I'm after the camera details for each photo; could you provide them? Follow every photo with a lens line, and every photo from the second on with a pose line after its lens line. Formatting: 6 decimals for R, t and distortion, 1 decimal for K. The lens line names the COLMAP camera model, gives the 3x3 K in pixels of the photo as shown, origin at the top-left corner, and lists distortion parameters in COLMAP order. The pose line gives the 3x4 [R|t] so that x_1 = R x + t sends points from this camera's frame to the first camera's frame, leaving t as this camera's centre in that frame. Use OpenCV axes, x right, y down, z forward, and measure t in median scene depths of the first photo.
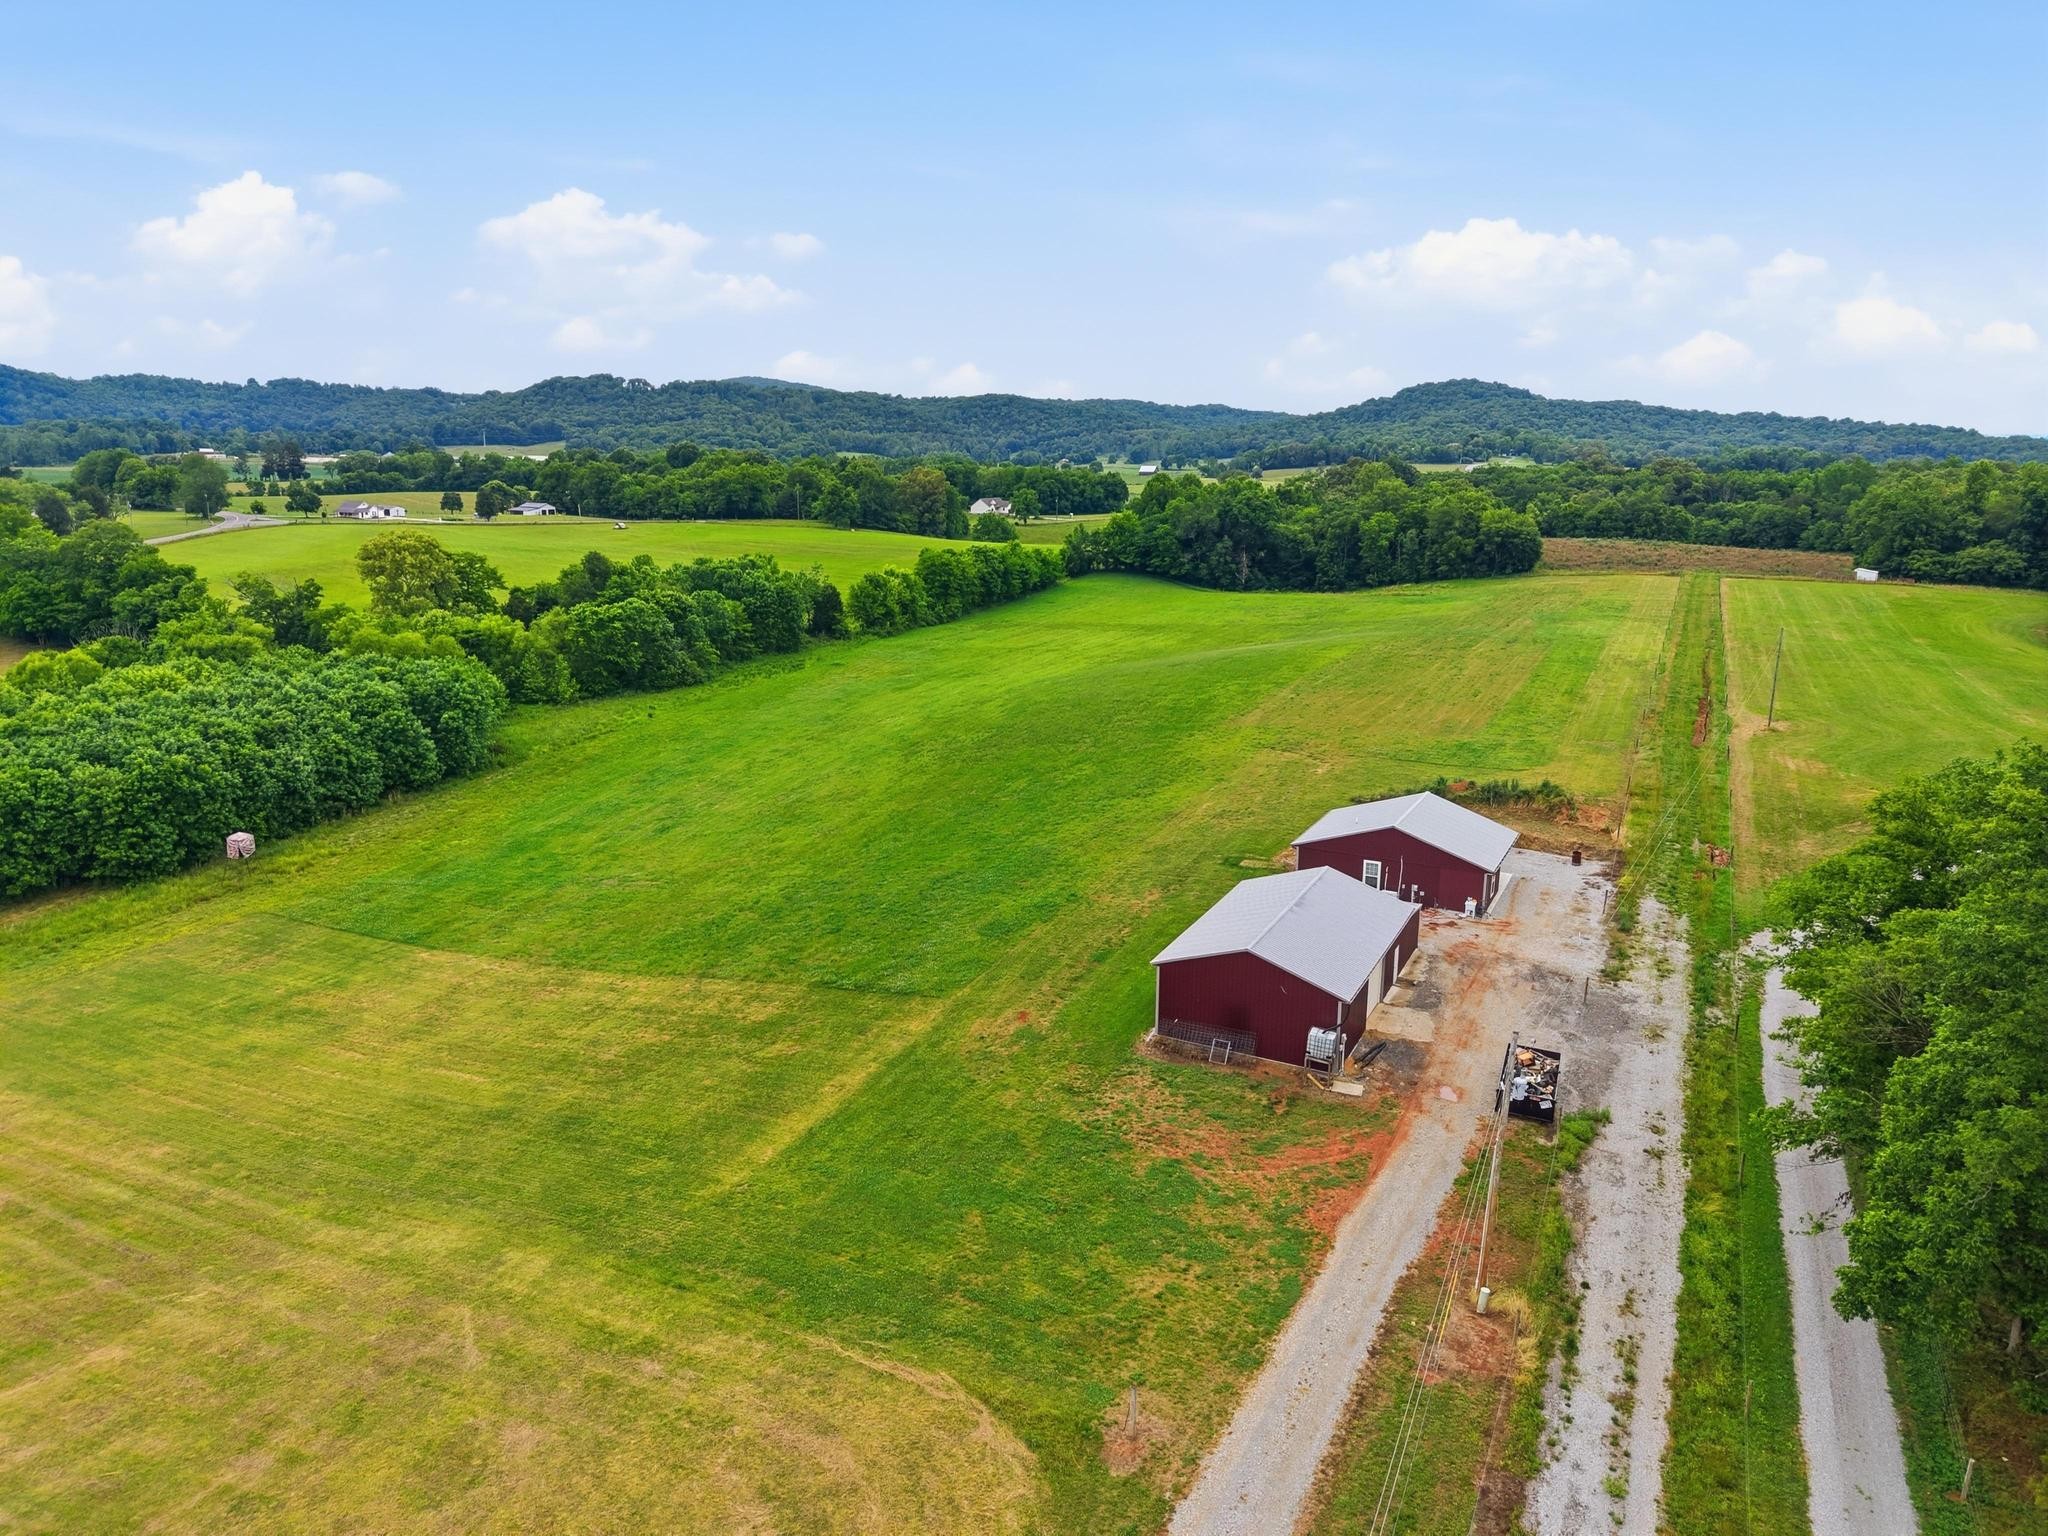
lens RADIAL K [[1364.5, 0, 1022.3], [0, 1364.5, 771.3], [0, 0, 1]] dist [0.031243, -0.037039]
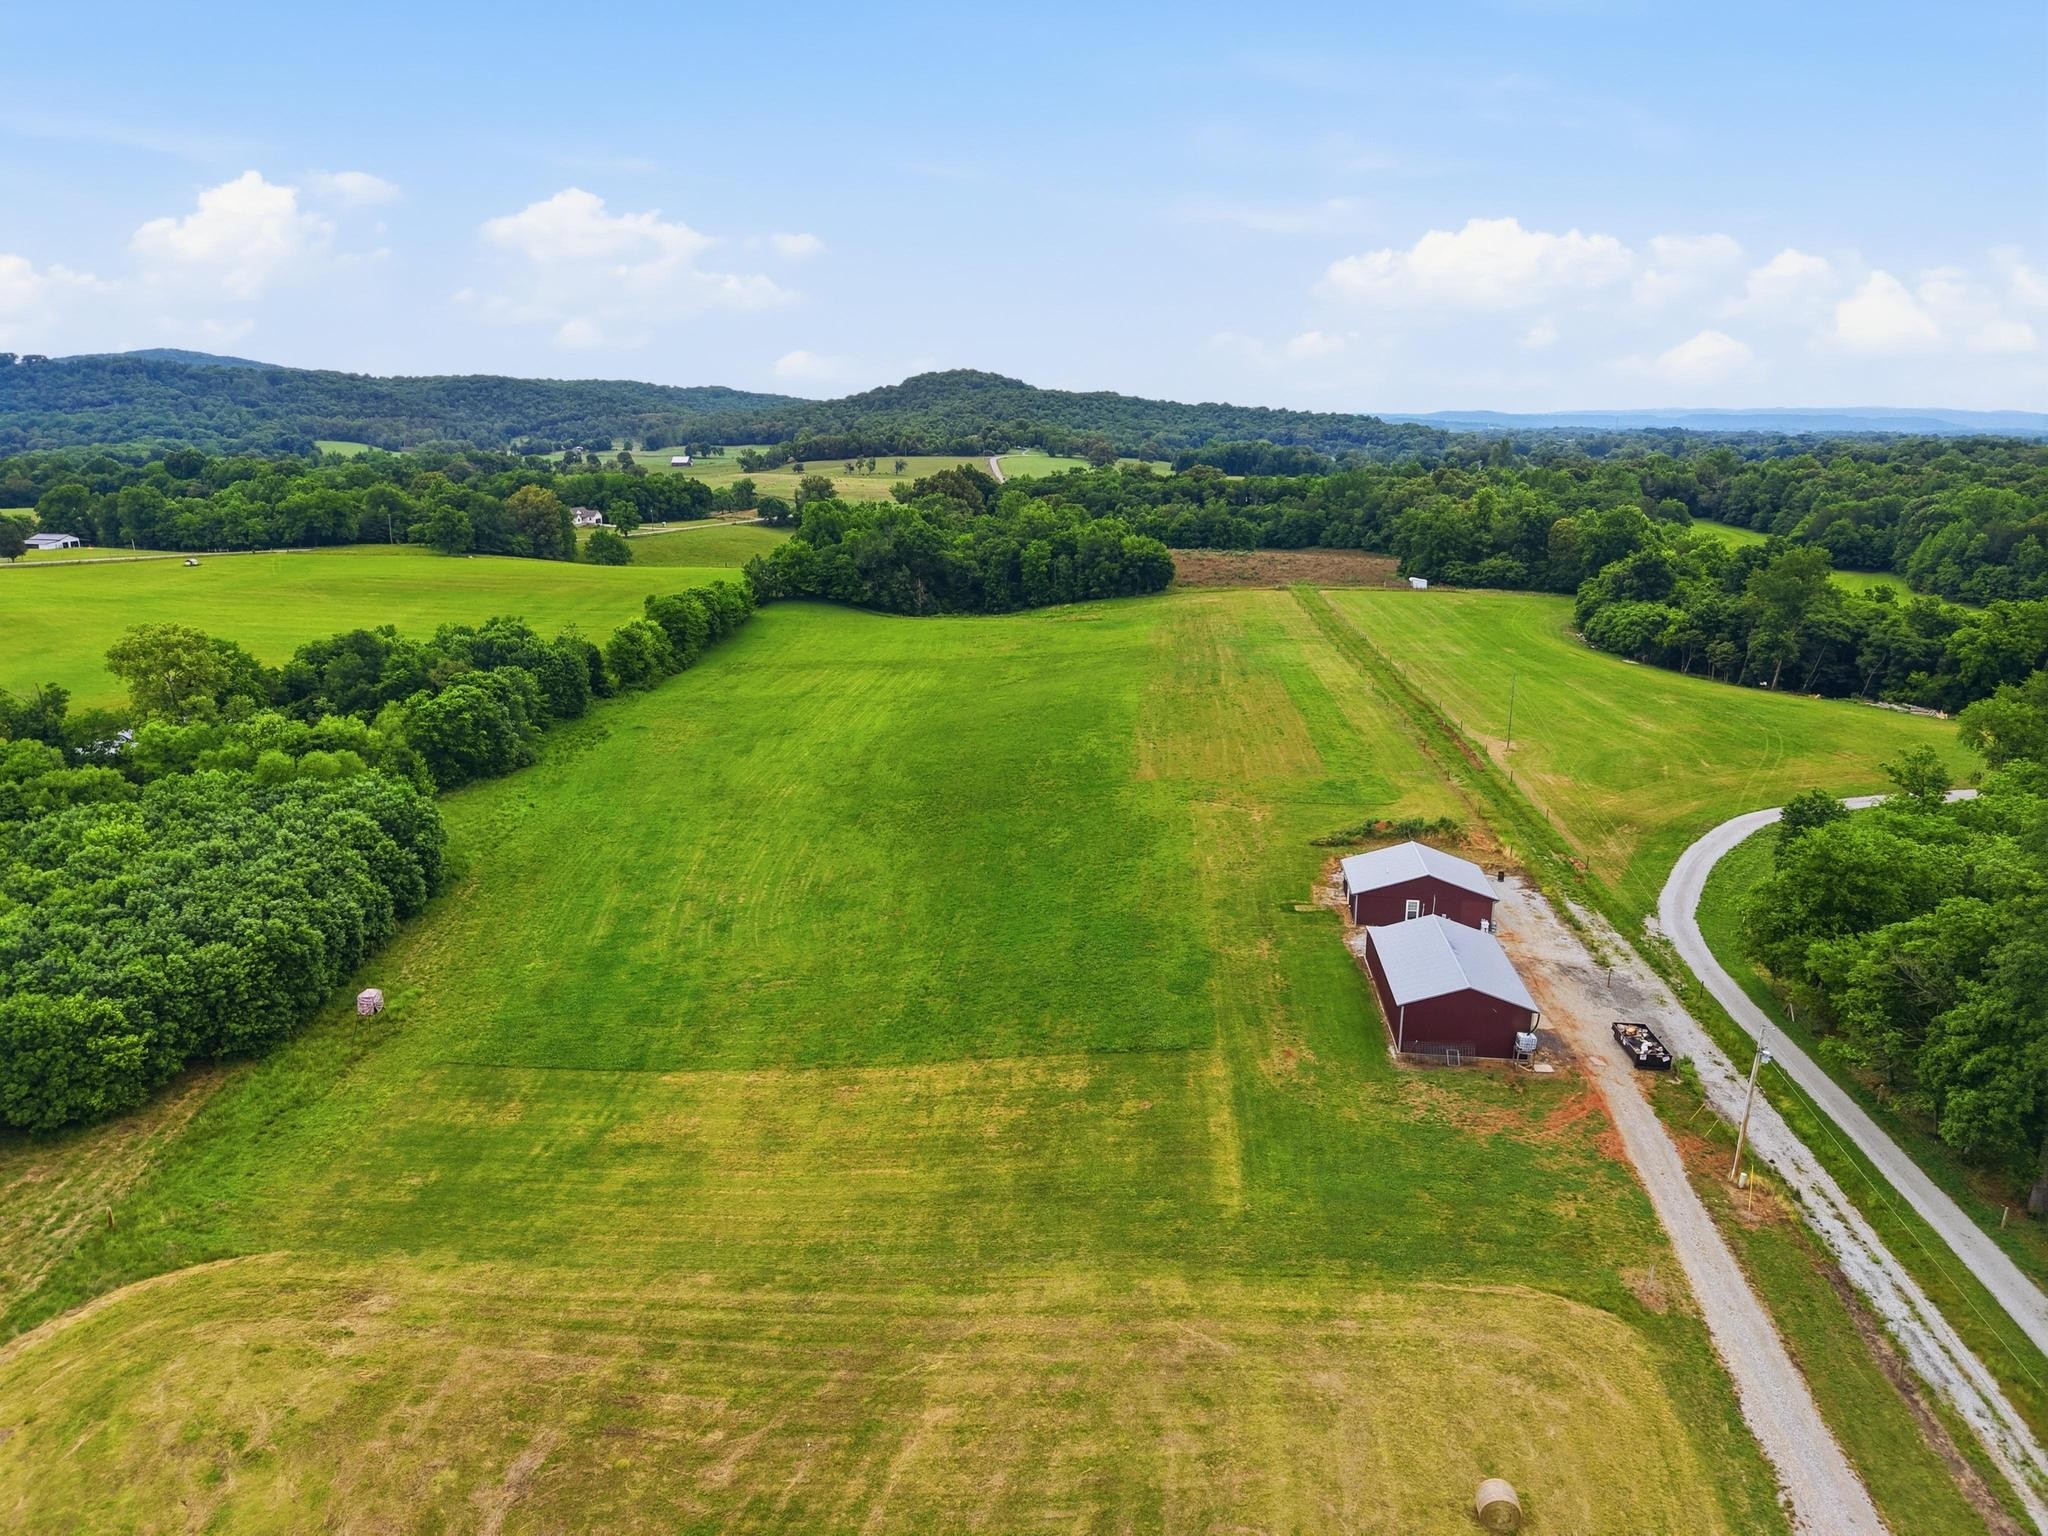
lens RADIAL K [[1364.5, 0, 1020.9], [0, 1364.5, 770.6], [0, 0, 1]] dist [0.031243, -0.037039]
pose [[0.935965, -0.088333, 0.340833, -0.477554], [0.083025, 0.996091, 0.030158, -0.116046], [-0.342165, 0.000071, 0.939640, -0.143678]]
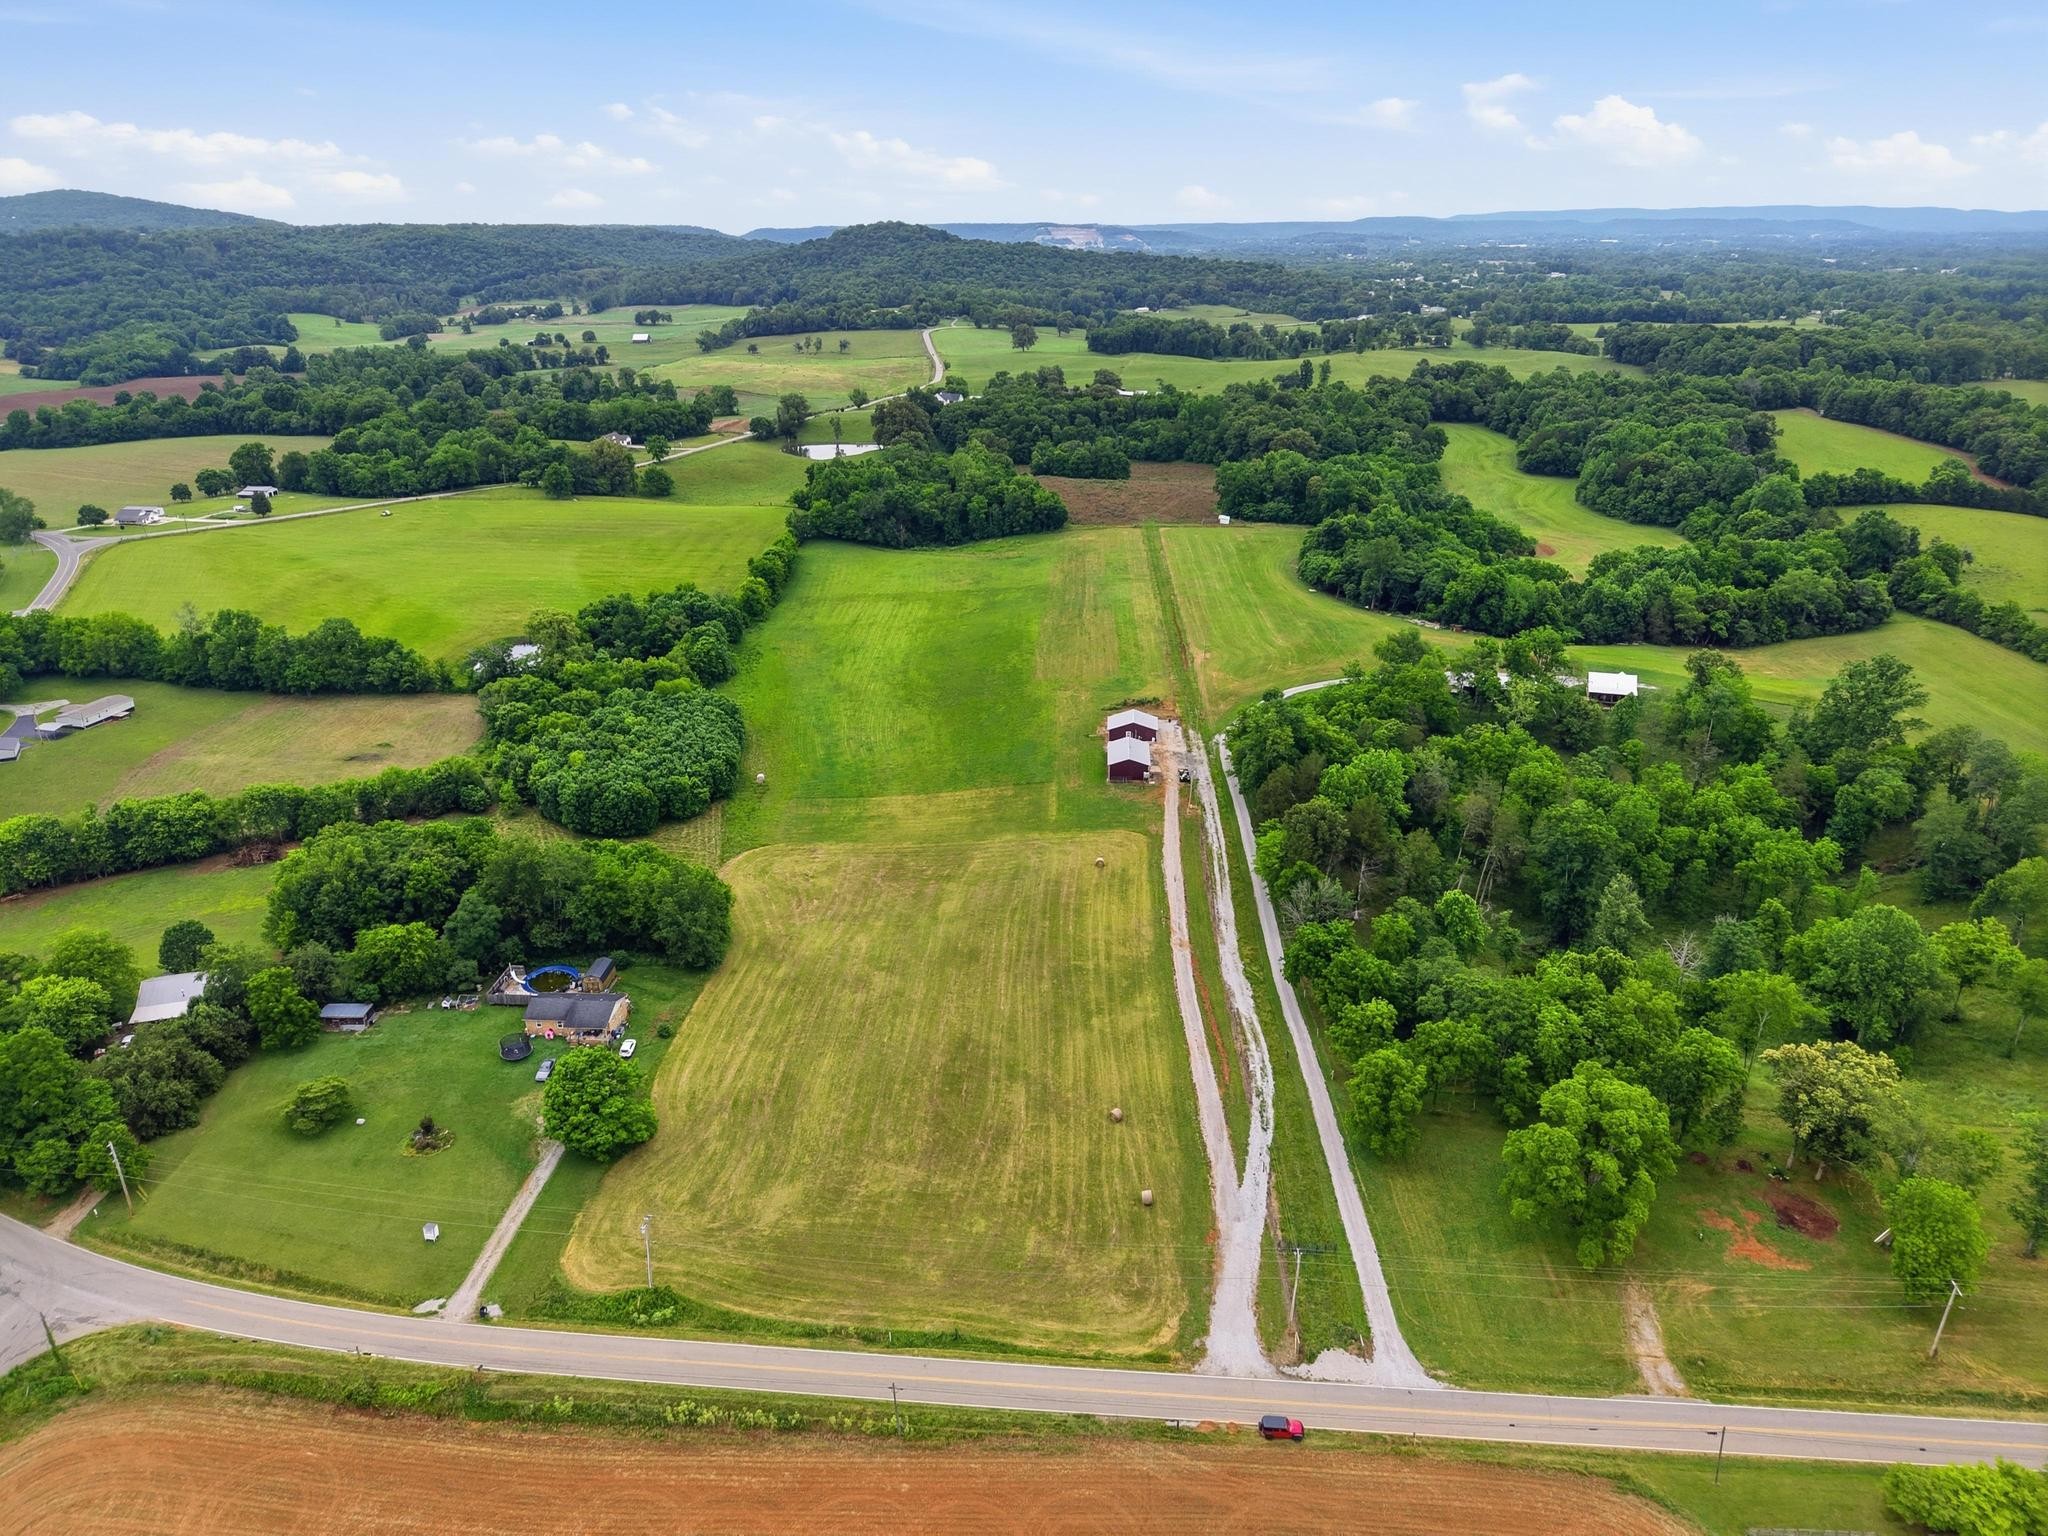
lens RADIAL K [[1364.5, 0, 1023.3], [0, 1364.5, 769.3], [0, 0, 1]] dist [0.031243, -0.037039]
pose [[0.914741, -0.161278, 0.370457, -1.209263], [0.107507, 0.980981, 0.161610, -0.400500], [-0.389476, -0.108005, 0.914682, -2.007256]]
